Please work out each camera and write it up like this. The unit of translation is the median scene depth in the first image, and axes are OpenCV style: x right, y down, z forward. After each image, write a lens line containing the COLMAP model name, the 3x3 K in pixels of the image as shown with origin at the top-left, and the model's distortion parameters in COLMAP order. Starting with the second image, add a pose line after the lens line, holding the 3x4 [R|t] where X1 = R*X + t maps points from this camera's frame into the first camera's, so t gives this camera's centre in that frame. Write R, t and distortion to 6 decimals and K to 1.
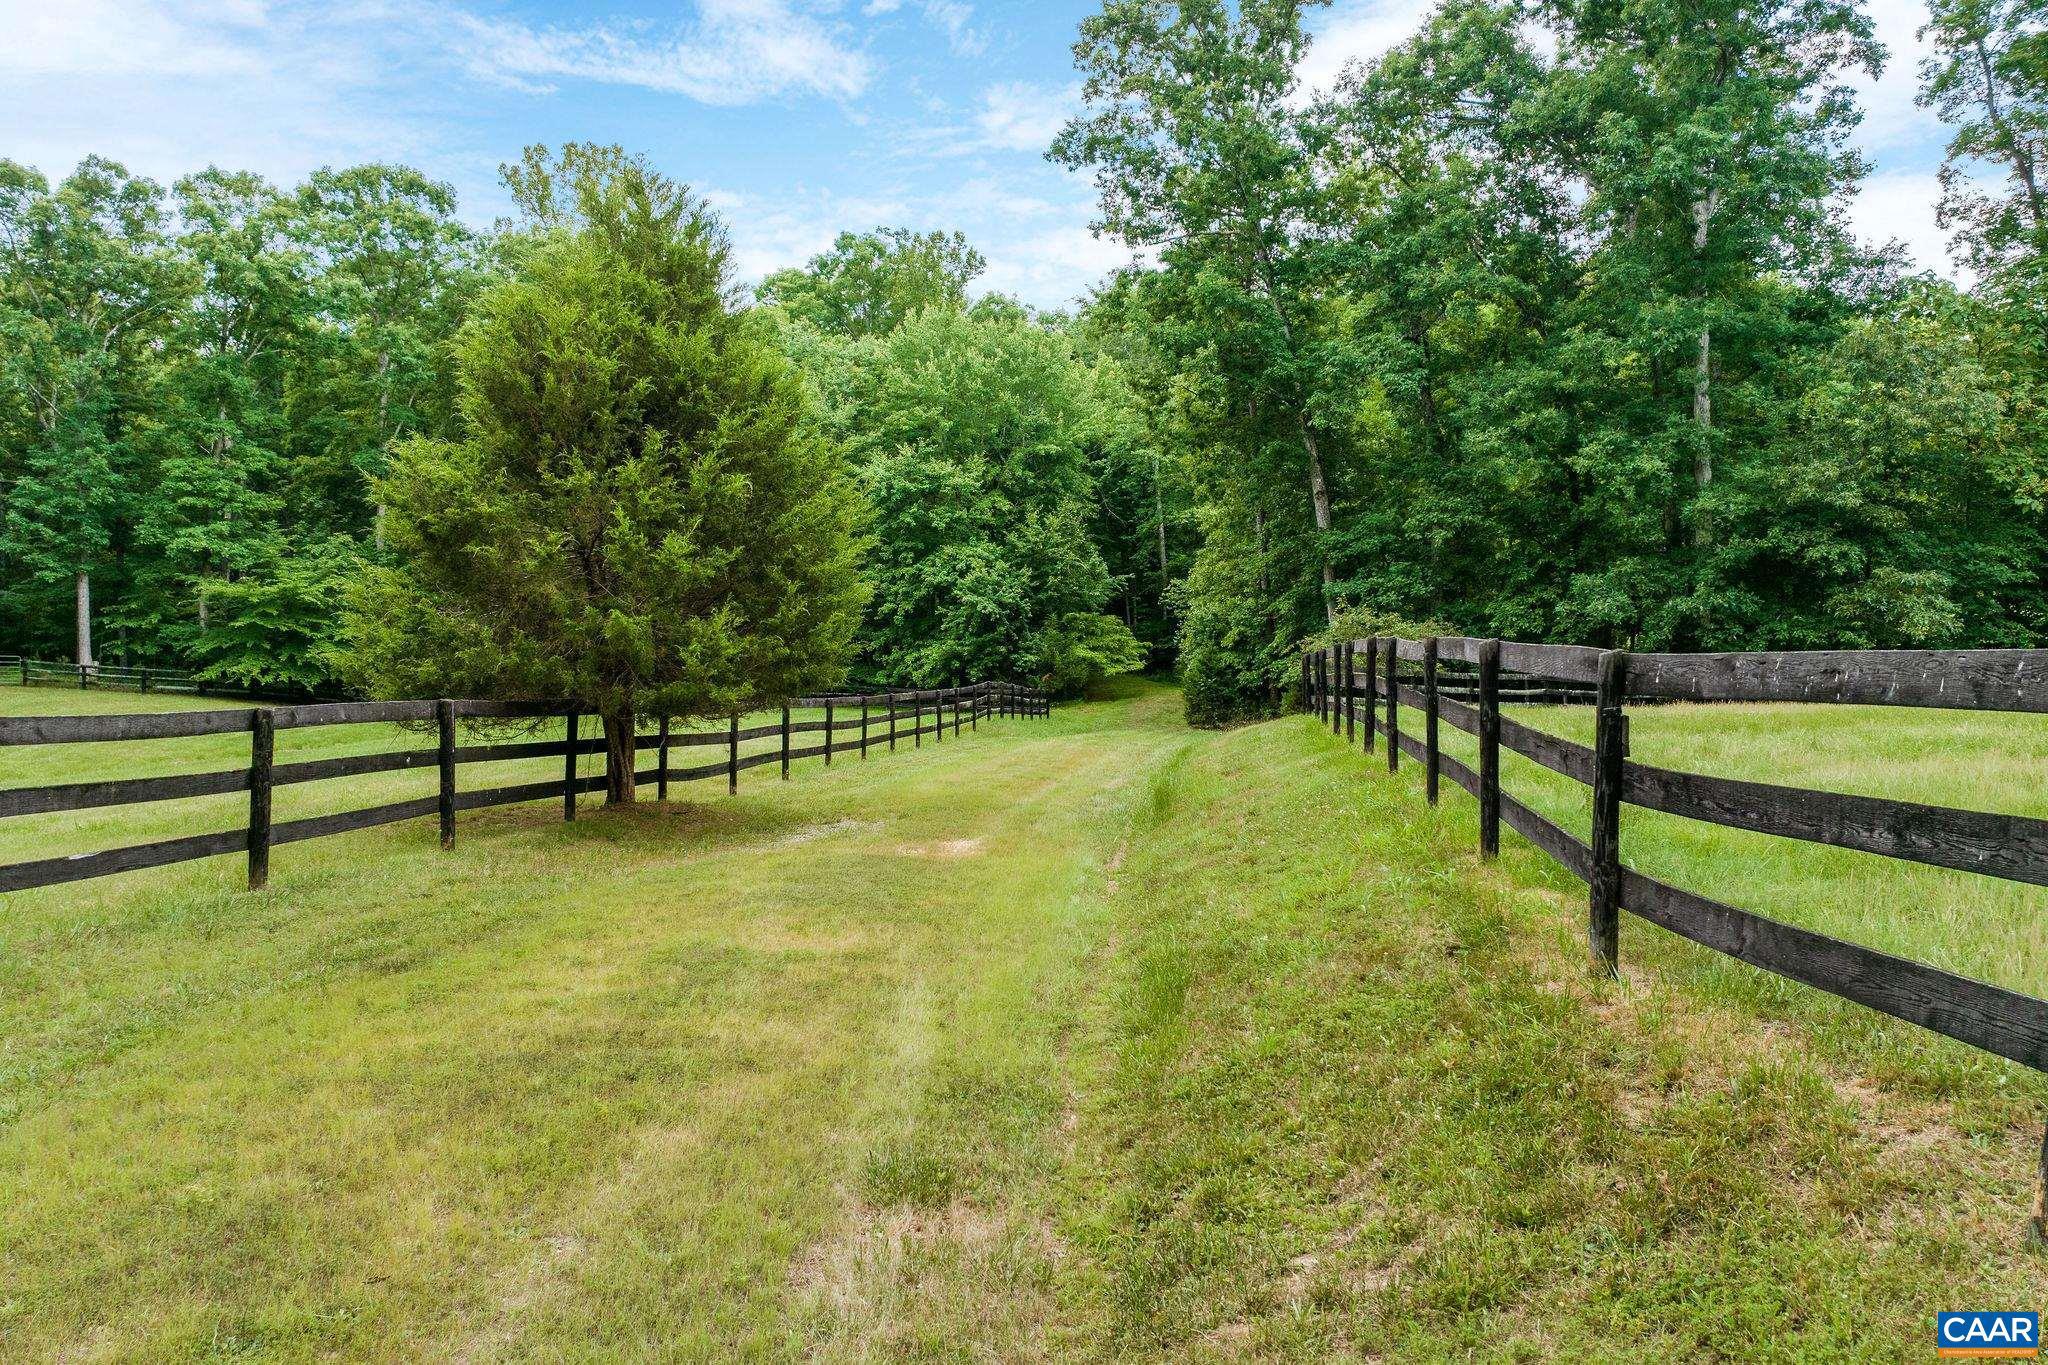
lens RADIAL K [[1444.7, 0, 1029.8], [0, 1444.7, 597.3], [0, 0, 1]] dist [-0.042713, 0.010596]
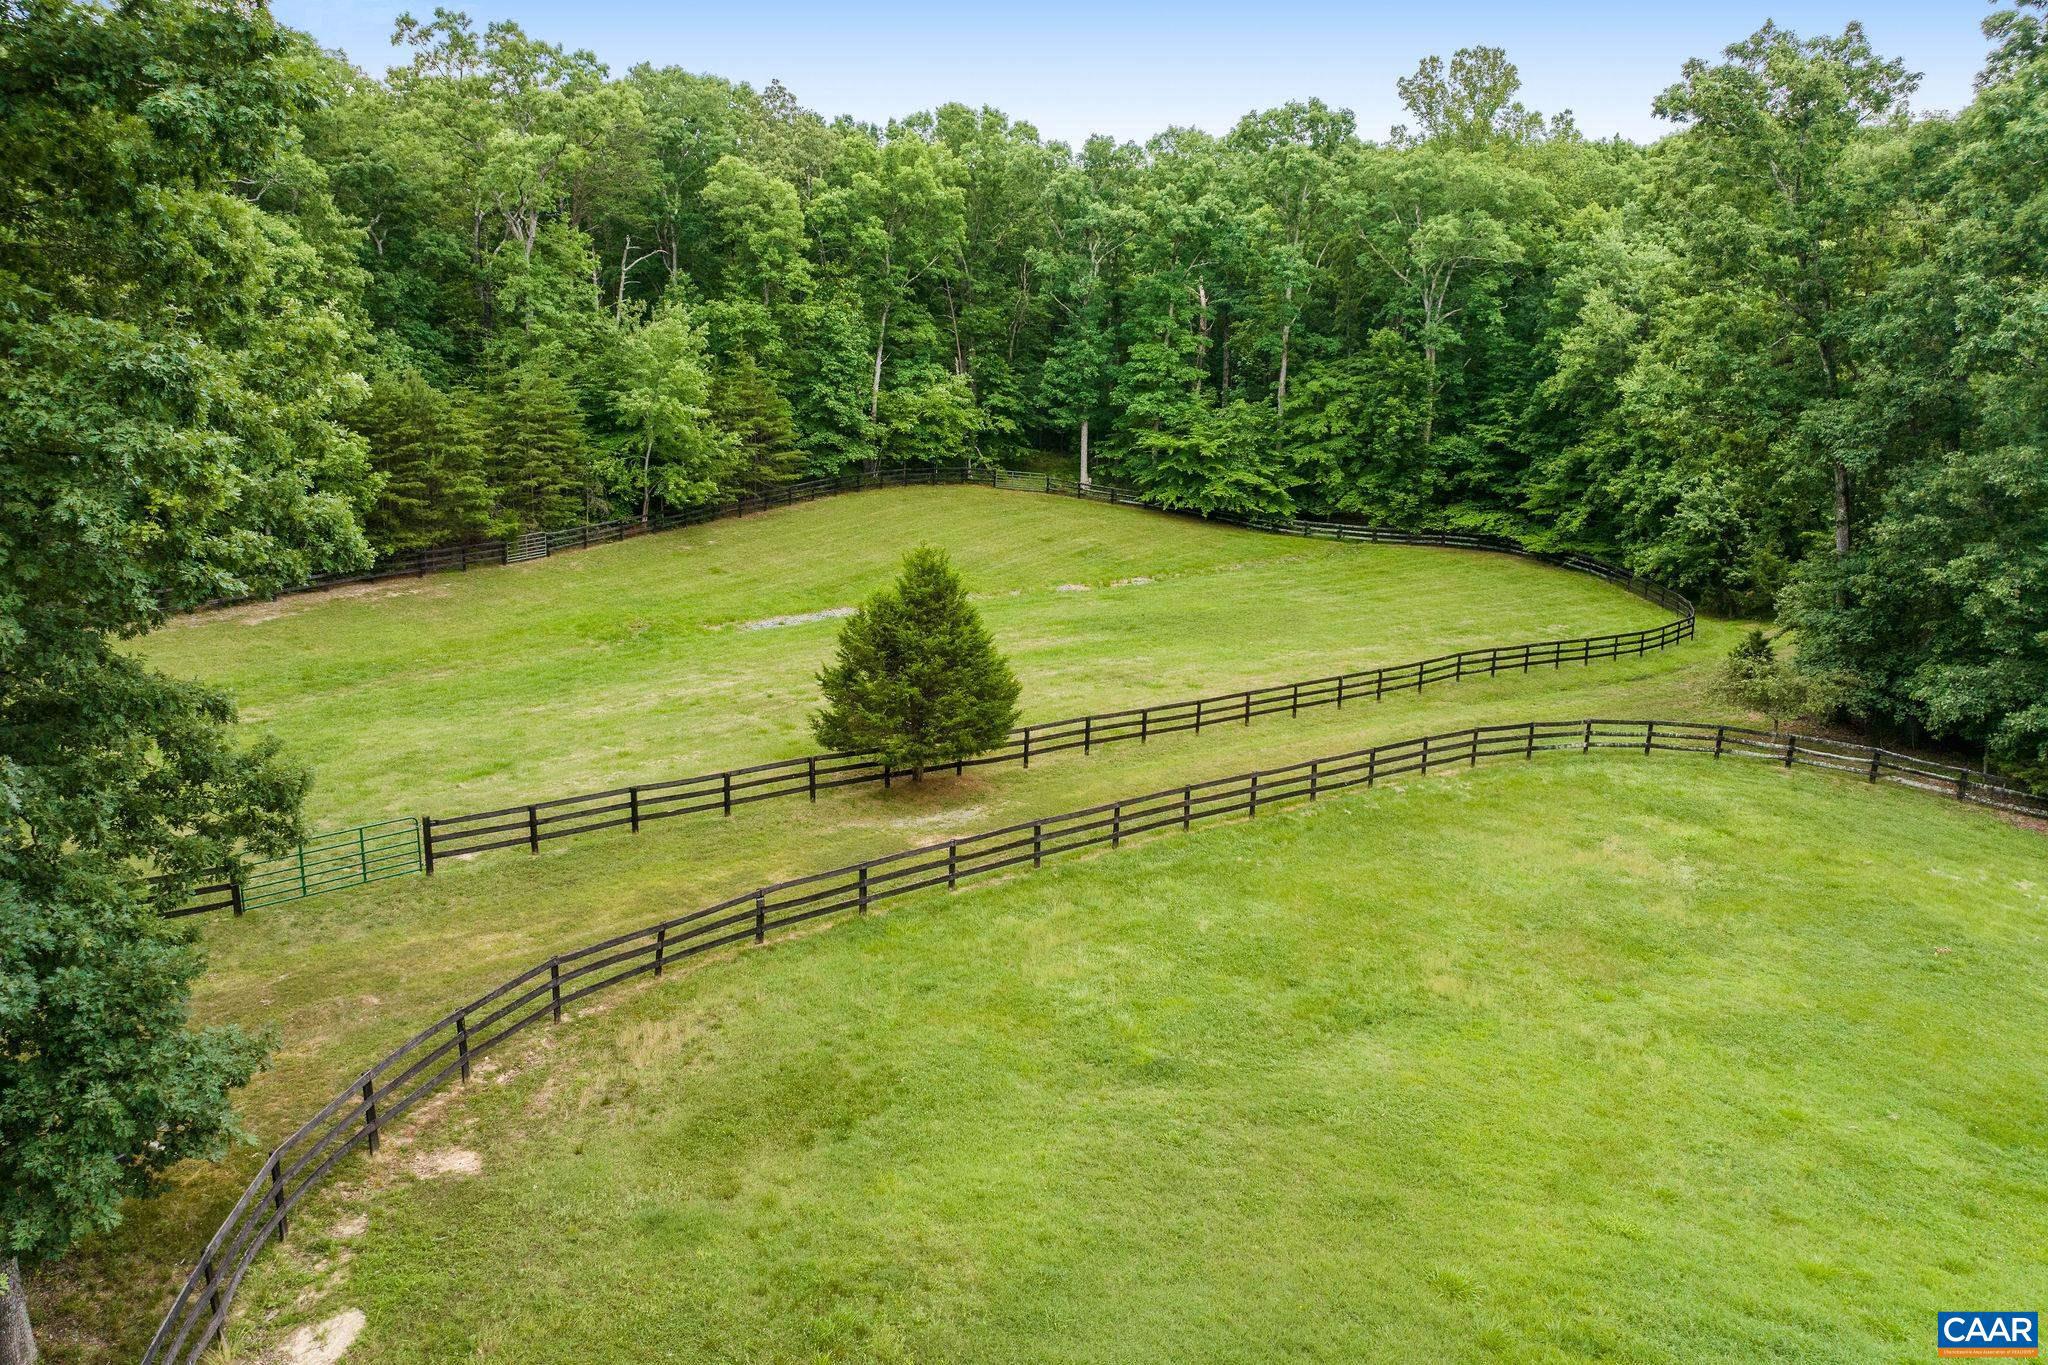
lens RADIAL K [[1444.7, 0, 1037.6], [0, 1444.7, 599.0], [0, 0, 1]] dist [-0.042713, 0.010596]
pose [[0.724893, 0.172401, -0.666939, 0.347056], [-0.025508, 0.974230, 0.224111, -0.171345], [0.688389, -0.145445, 0.710610, -0.146720]]
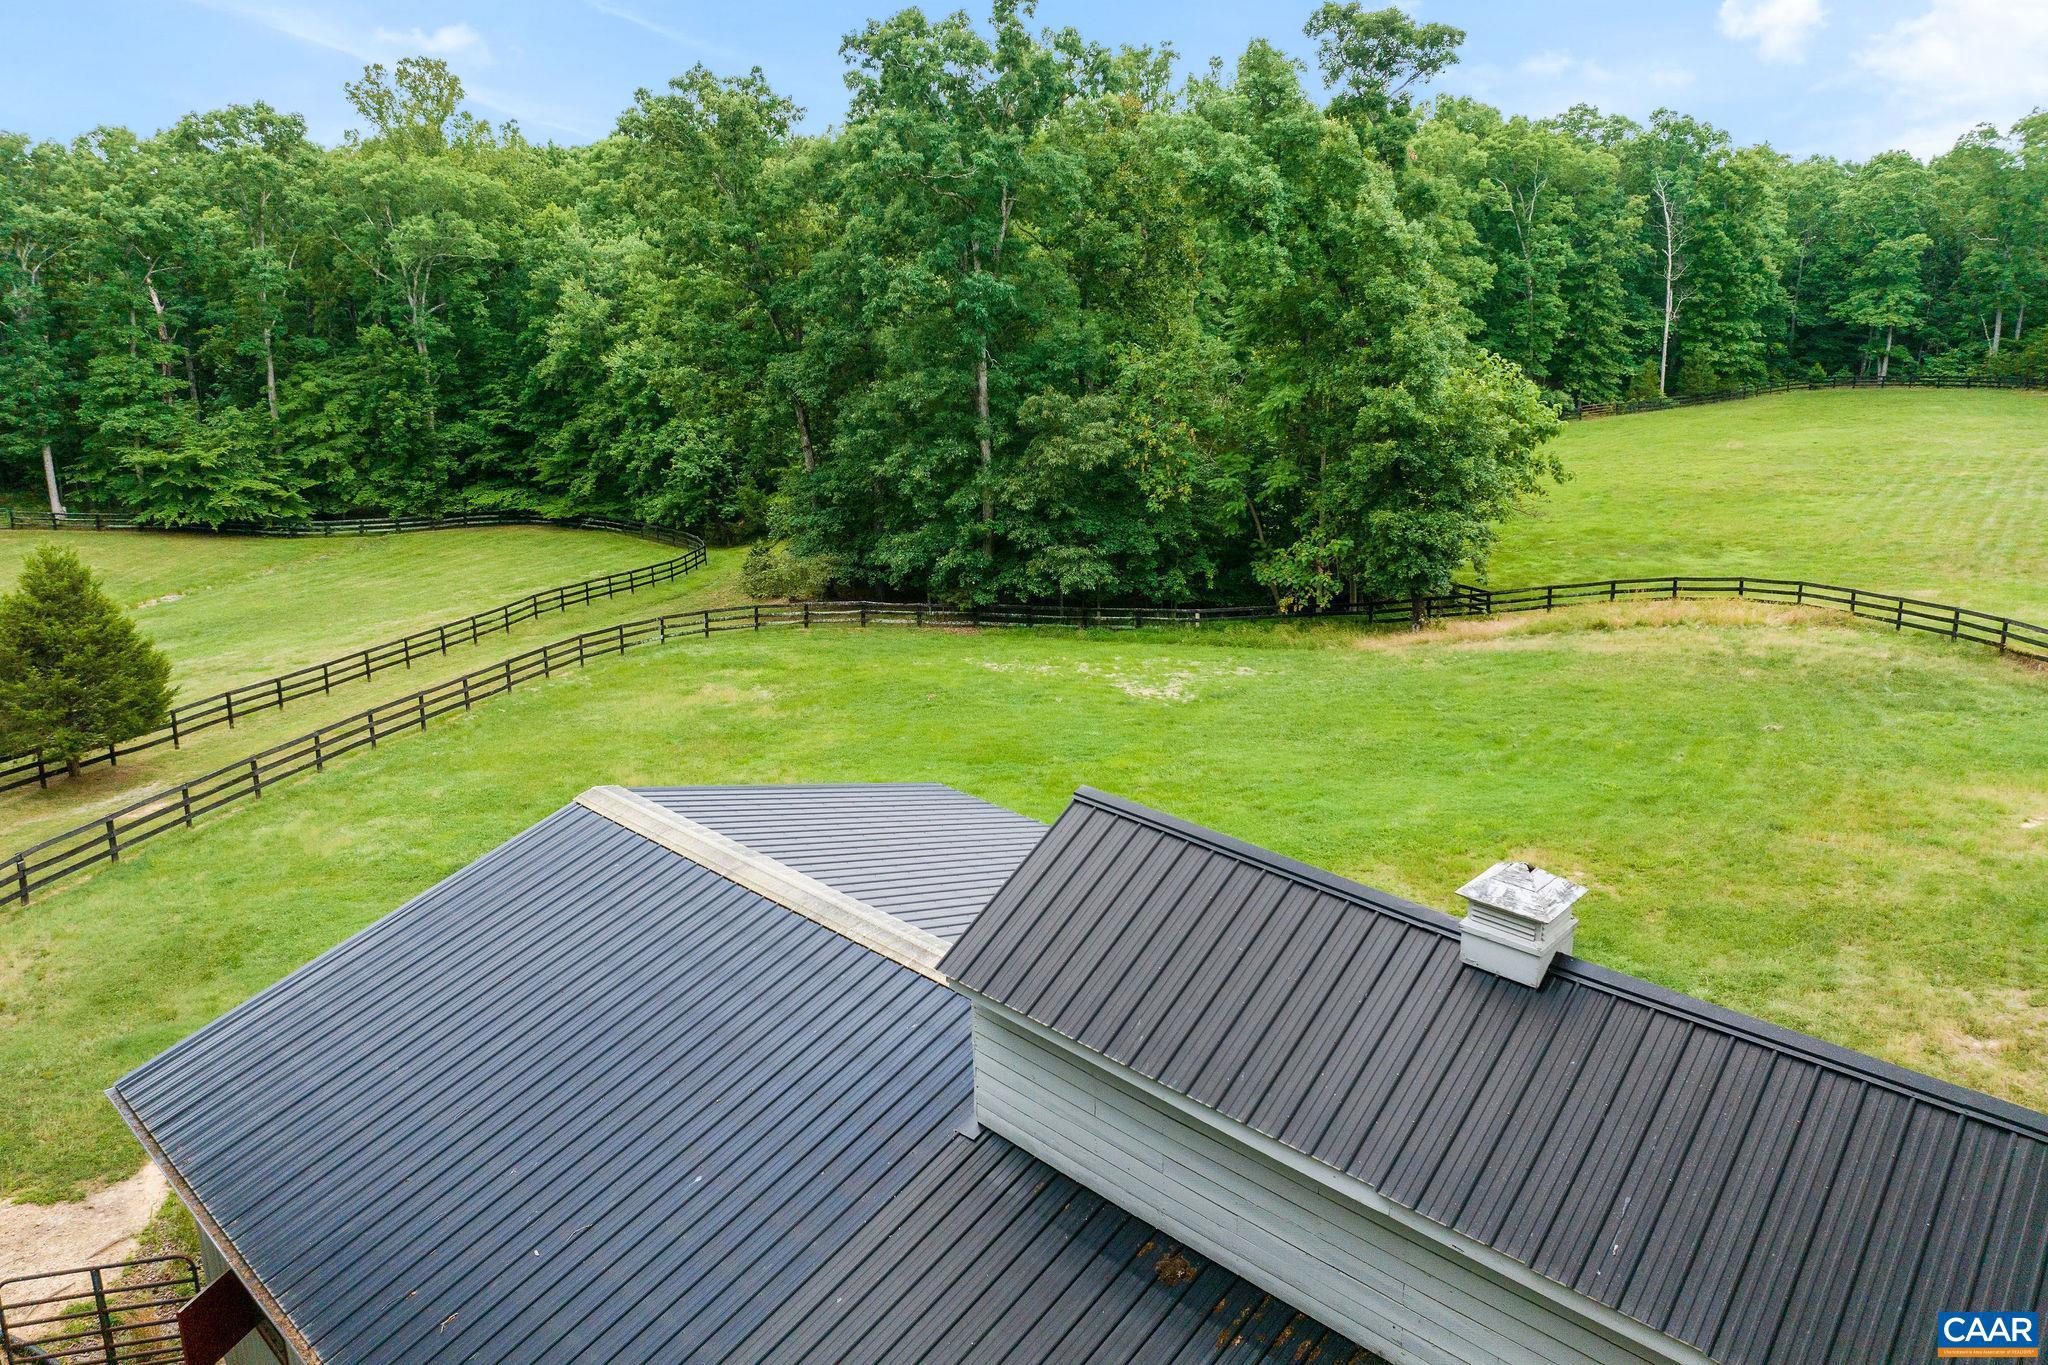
lens RADIAL K [[1444.7, 0, 1032.3], [0, 1444.7, 600.3], [0, 0, 1]] dist [-0.042713, 0.010596]
pose [[0.998228, 0.014748, -0.057650, 0.361667], [-0.001921, 0.976281, 0.216498, -0.165764], [0.059475, -0.216003, 0.974580, -0.305768]]
